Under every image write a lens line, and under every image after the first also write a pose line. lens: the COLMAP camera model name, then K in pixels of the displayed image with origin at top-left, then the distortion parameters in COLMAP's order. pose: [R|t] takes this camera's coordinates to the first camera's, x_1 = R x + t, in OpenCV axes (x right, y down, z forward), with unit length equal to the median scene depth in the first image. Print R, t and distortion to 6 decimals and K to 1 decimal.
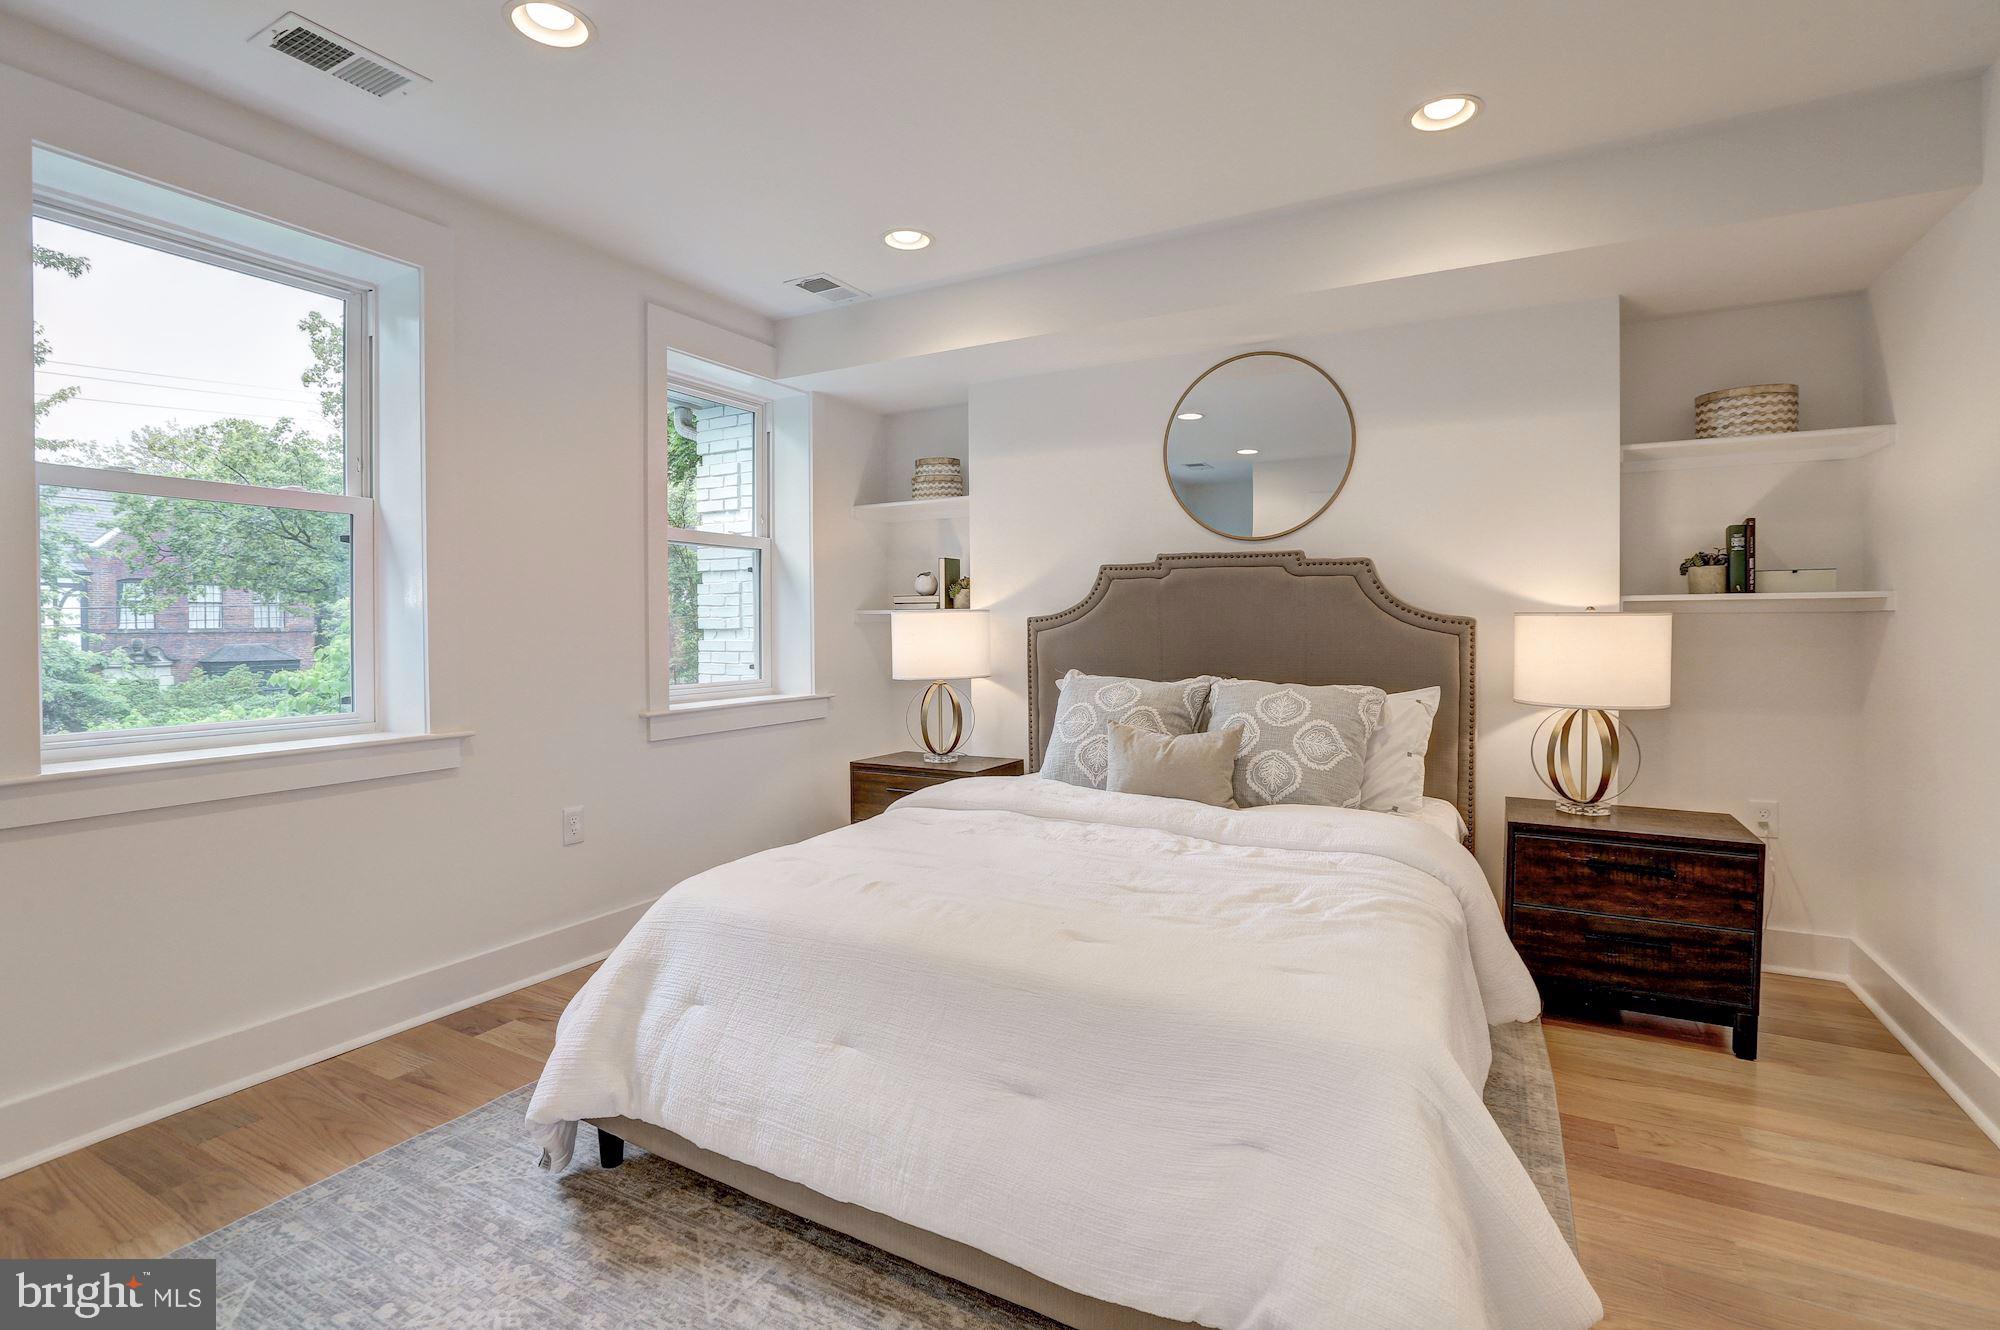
lens RADIAL K [[938.5, 0, 946.4], [0, 938.5, 638.0], [0, 0, 1]] dist [-0.045907, 0.014665]
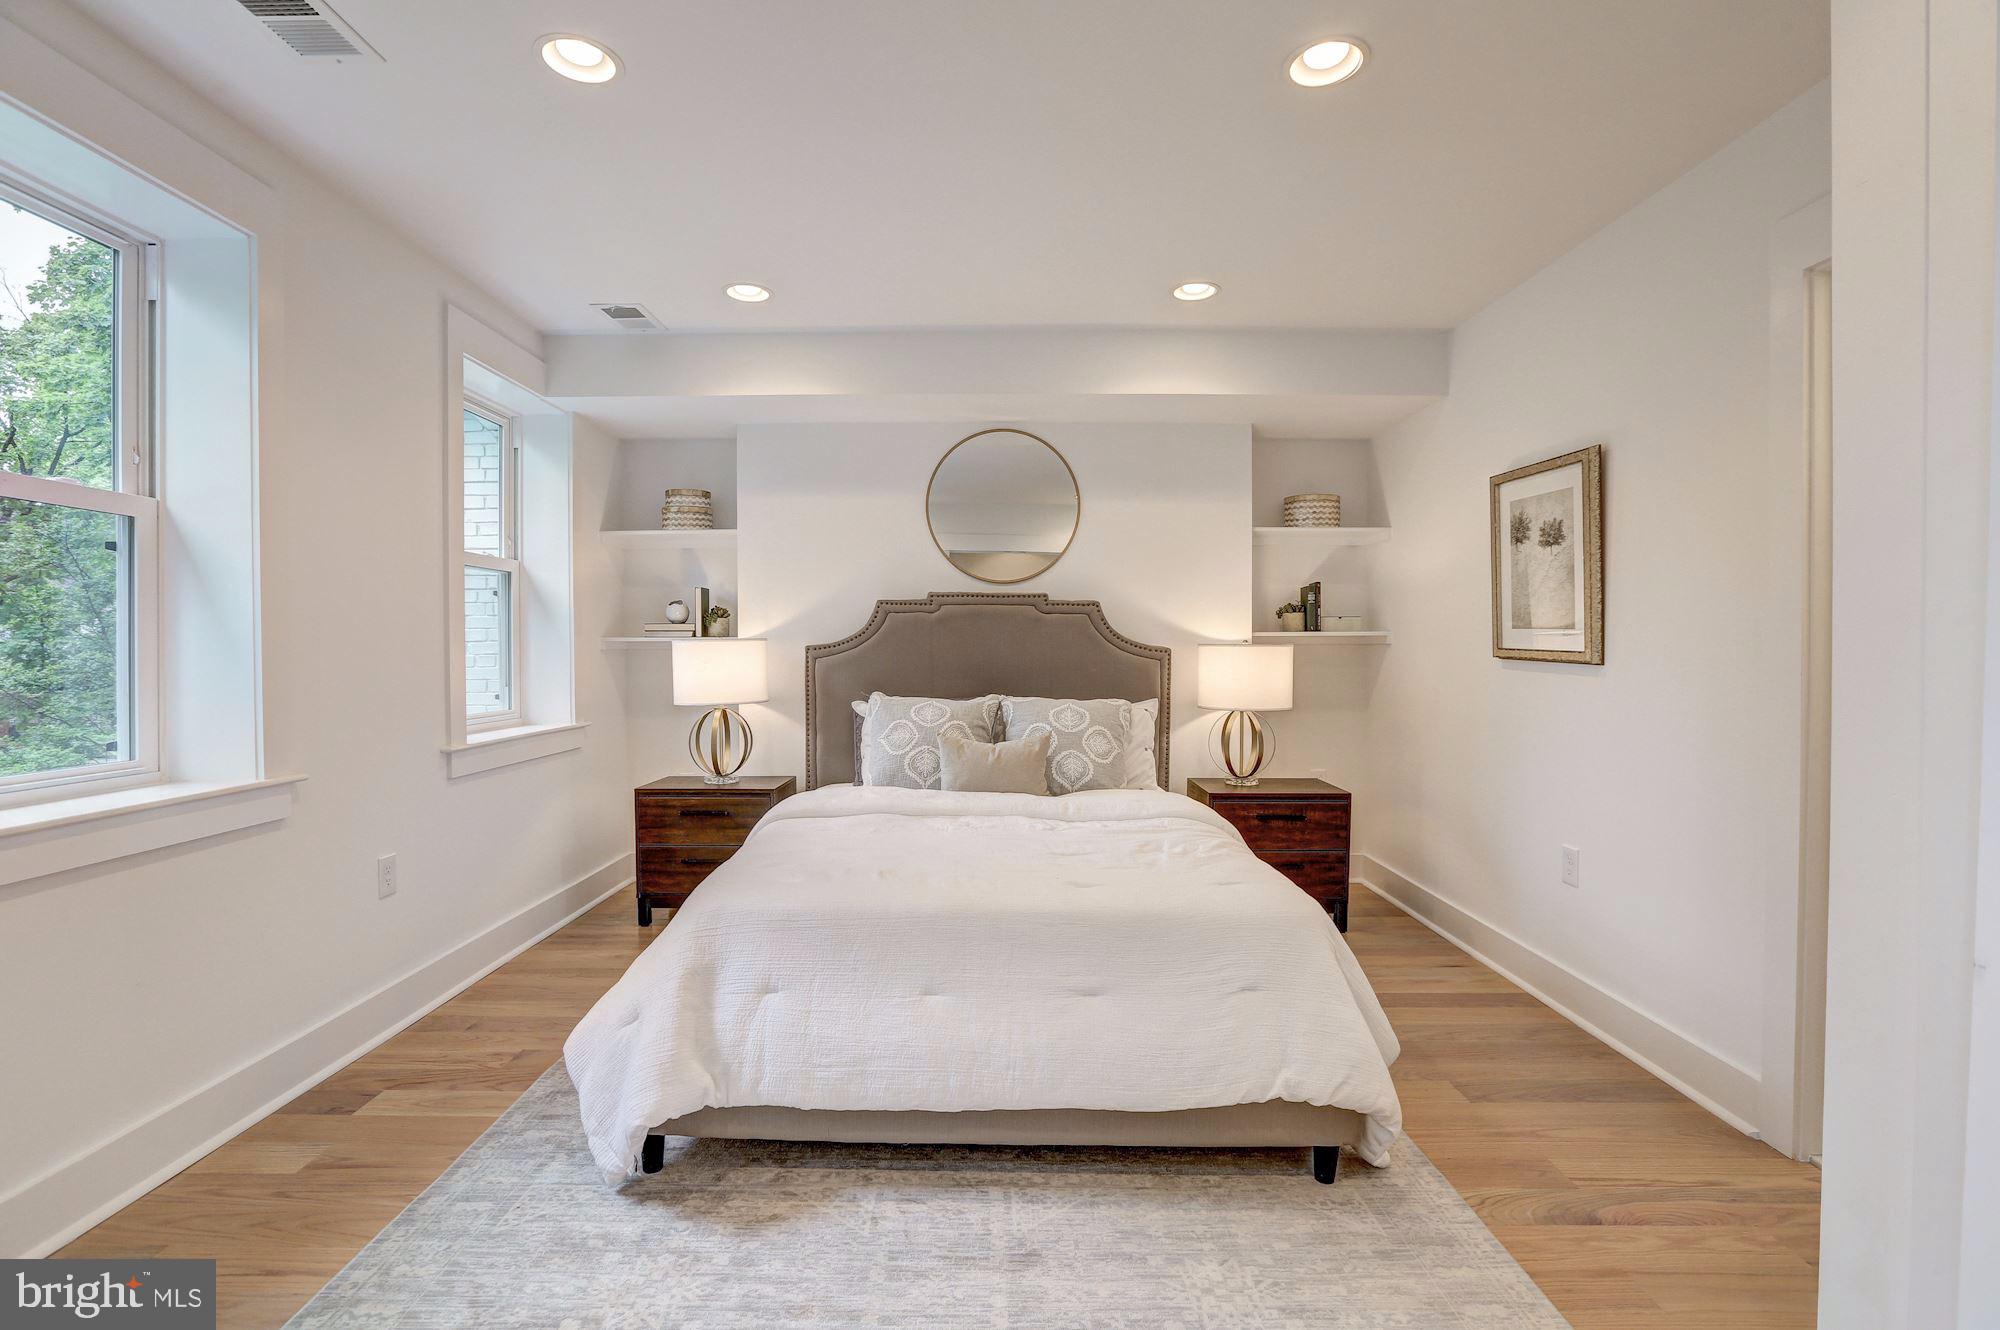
lens RADIAL K [[938.5, 0, 982.3], [0, 938.5, 658.6], [0, 0, 1]] dist [-0.045907, 0.014665]
pose [[0.870190, -0.003387, 0.492705, -0.367089], [0.005408, 0.999982, -0.002677, -0.003726], [-0.492687, 0.004994, 0.870192, -0.066893]]
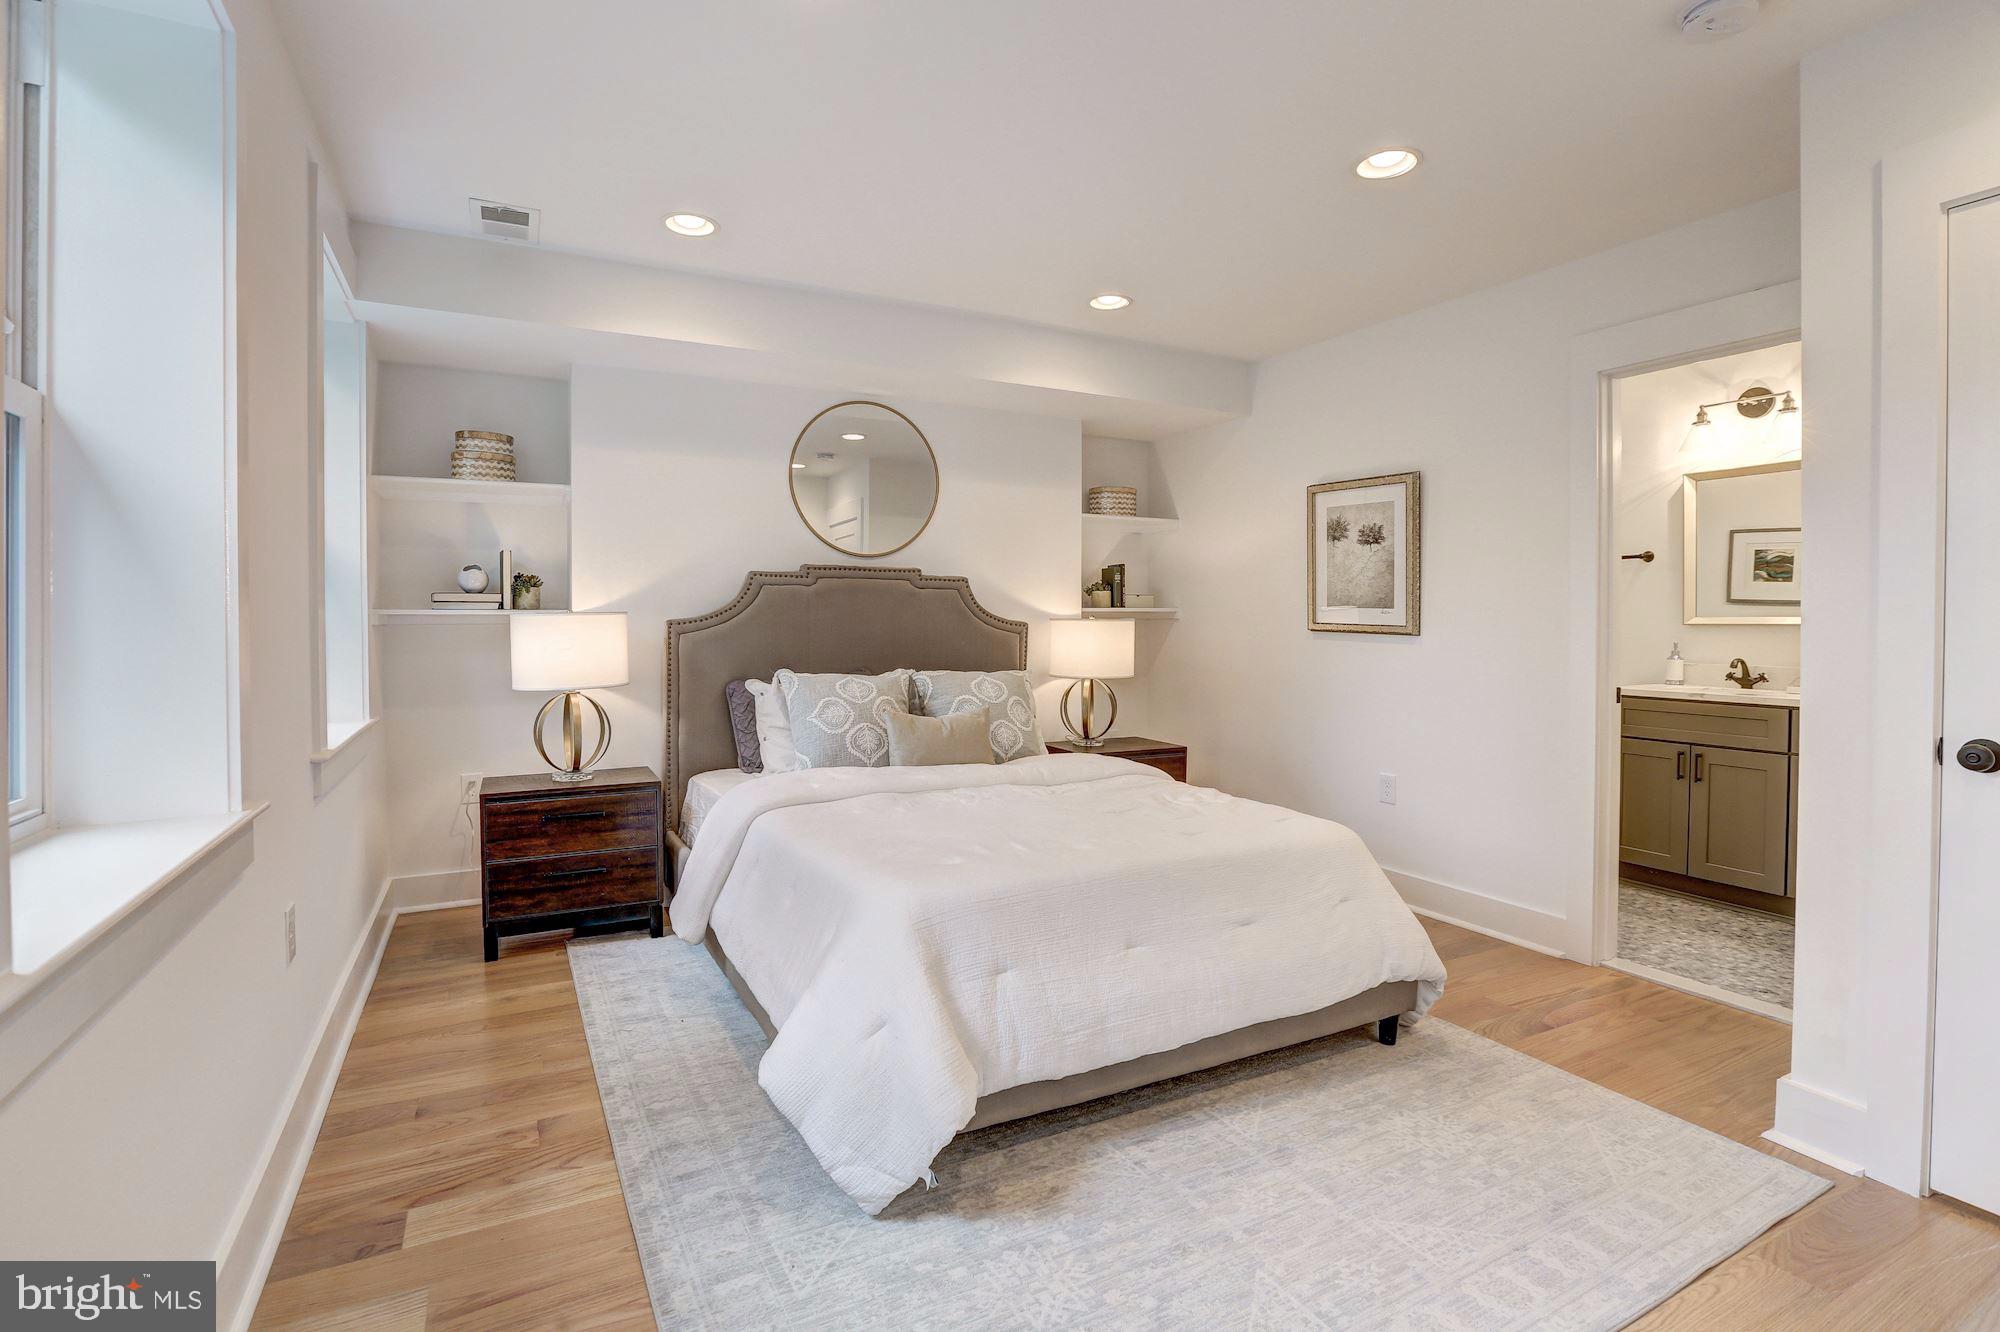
lens RADIAL K [[938.5, 0, 1012.1], [0, 938.5, 631.5], [0, 0, 1]] dist [-0.045907, 0.014665]
pose [[0.534176, -0.007102, 0.845343, -0.734382], [0.011902, 0.999929, 0.000880, -0.008991], [-0.845289, 0.009591, 0.534222, 0.238236]]
